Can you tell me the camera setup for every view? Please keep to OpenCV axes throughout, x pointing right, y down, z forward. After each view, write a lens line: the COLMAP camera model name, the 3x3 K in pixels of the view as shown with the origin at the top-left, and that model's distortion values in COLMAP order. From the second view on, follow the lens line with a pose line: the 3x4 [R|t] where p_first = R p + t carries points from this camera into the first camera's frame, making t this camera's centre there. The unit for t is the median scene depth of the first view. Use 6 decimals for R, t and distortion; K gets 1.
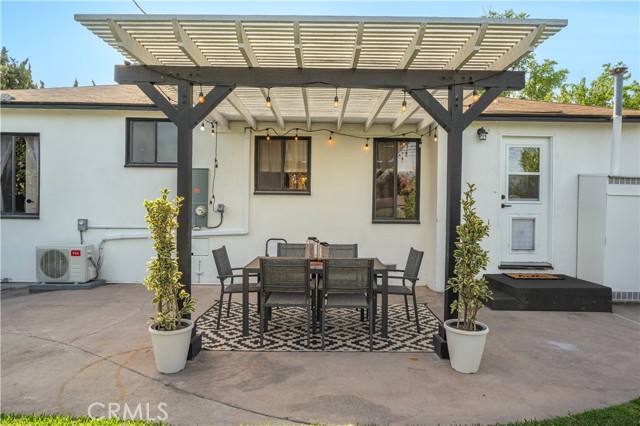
lens RADIAL K [[389.3, 0, 320.0], [0, 389.3, 213.0], [0, 0, 1]] dist [-0.000646, 0.000542]
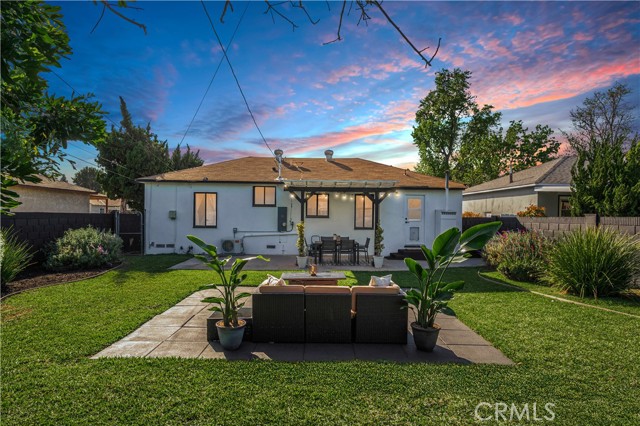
lens RADIAL K [[355.2, 0, 320.0], [0, 355.2, 213.0], [0, 0, 1]] dist [0.000725, 0.000102]
pose [[0.999326, -0.001133, 0.036700, -0.162686], [0.001838, 0.999815, -0.019168, -0.034439], [-0.036672, 0.019222, 0.999142, -1.231480]]
